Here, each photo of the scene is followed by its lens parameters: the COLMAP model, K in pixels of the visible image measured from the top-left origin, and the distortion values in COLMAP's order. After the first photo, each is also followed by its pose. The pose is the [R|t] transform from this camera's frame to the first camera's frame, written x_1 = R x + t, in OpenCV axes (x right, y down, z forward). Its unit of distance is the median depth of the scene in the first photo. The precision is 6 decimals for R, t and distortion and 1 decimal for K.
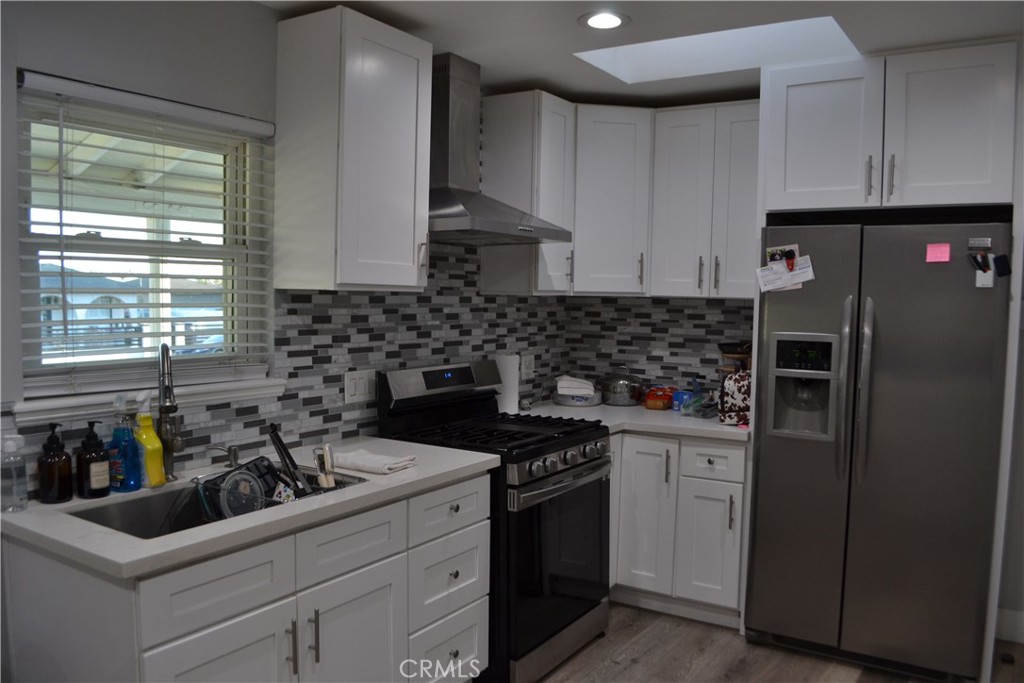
lens RADIAL K [[816.1, 0, 505.4], [0, 816.1, 360.0], [0, 0, 1]] dist [-0.085341, 0.013501]
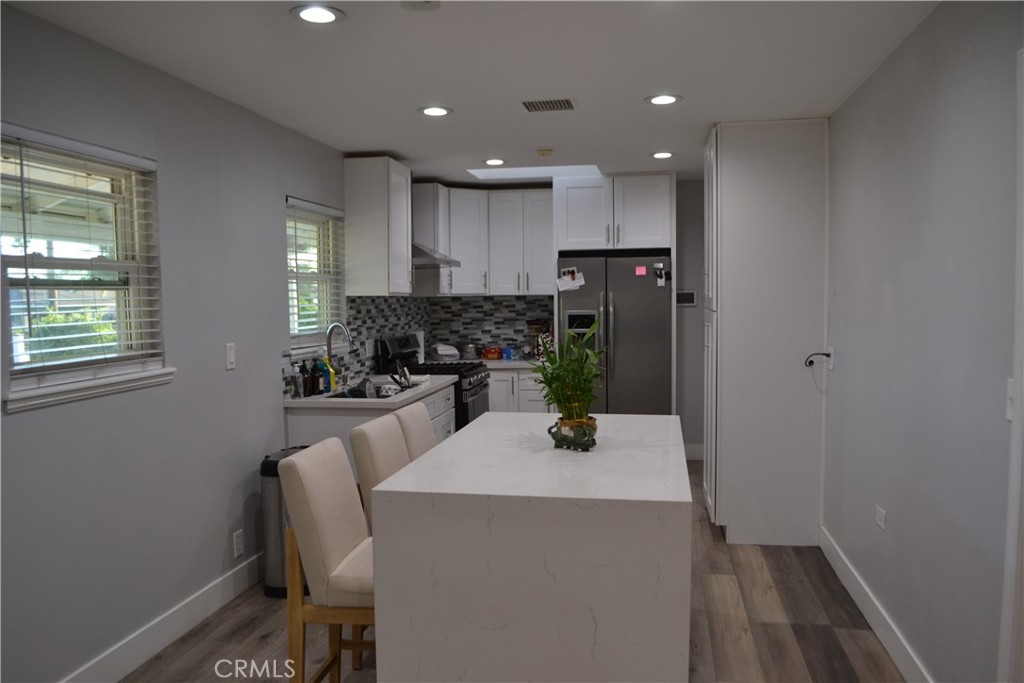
lens RADIAL K [[816.1, 0, 508.1], [0, 816.1, 346.7], [0, 0, 1]] dist [-0.085341, 0.013501]
pose [[0.919633, -0.050908, 0.389465, -0.603146], [0.058144, 0.998285, -0.006807, 0.060020], [-0.388451, 0.028905, 0.921016, -0.815275]]
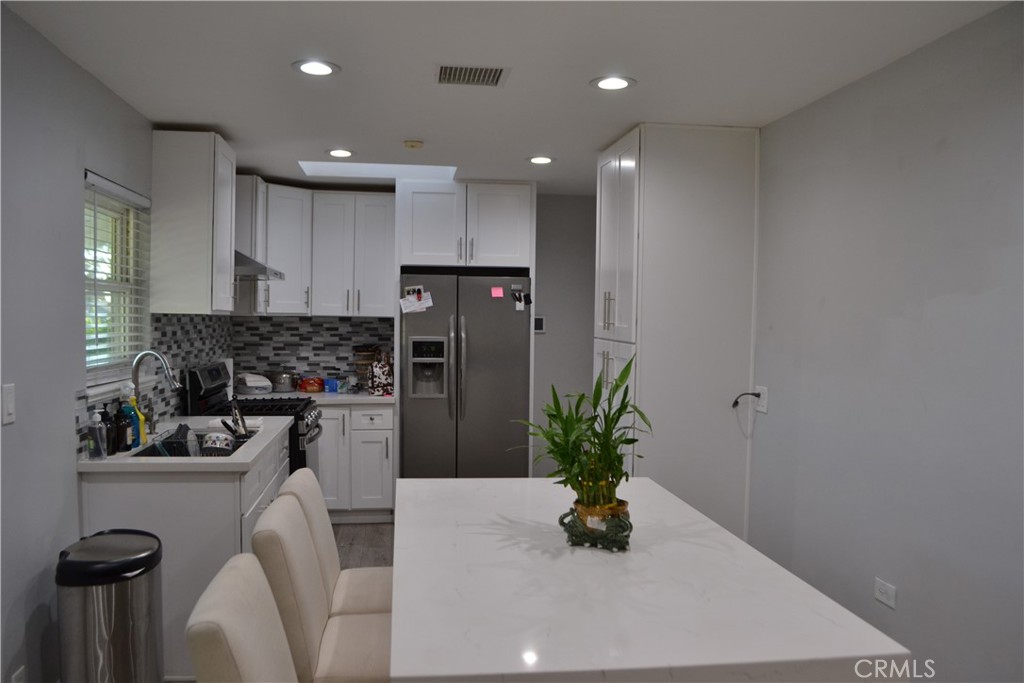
lens RADIAL K [[816.1, 0, 508.5], [0, 816.1, 350.3], [0, 0, 1]] dist [-0.085341, 0.013501]
pose [[0.754713, -0.031434, 0.655301, -0.649275], [0.050364, 0.998680, -0.010099, 0.022103], [-0.654119, 0.040625, 0.755300, -0.435253]]
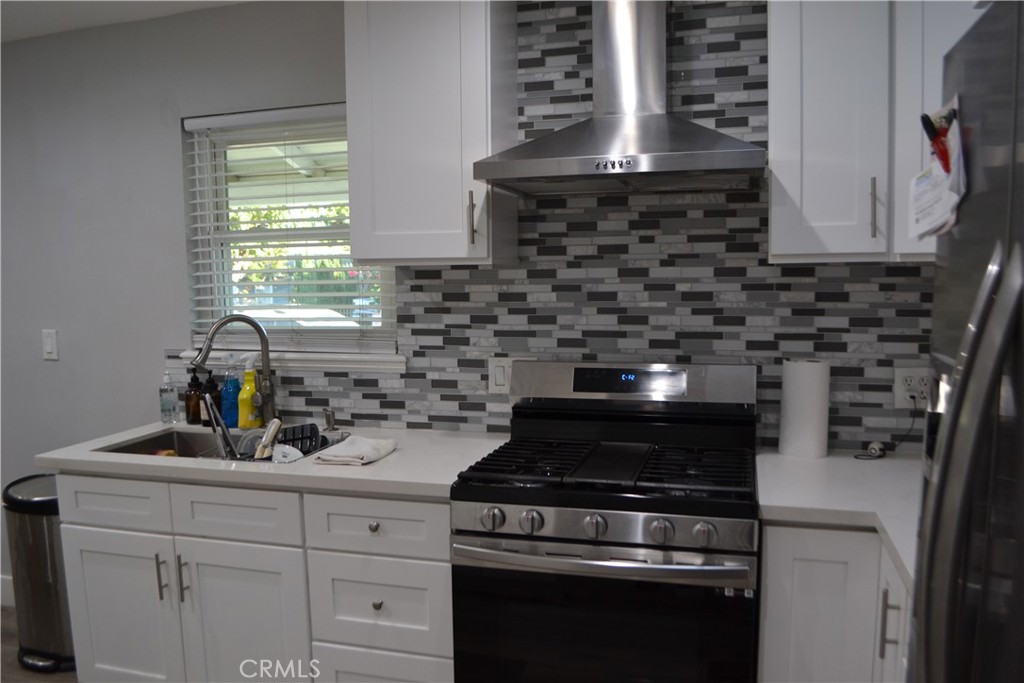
lens RADIAL K [[816.1, 0, 517.5], [0, 816.1, 366.7], [0, 0, 1]] dist [-0.085341, 0.013501]
pose [[0.289146, 0.104208, -0.951596, 0.629994], [-0.054102, 0.994247, 0.092440, -0.056353], [0.955755, 0.024754, 0.293121, 0.743744]]
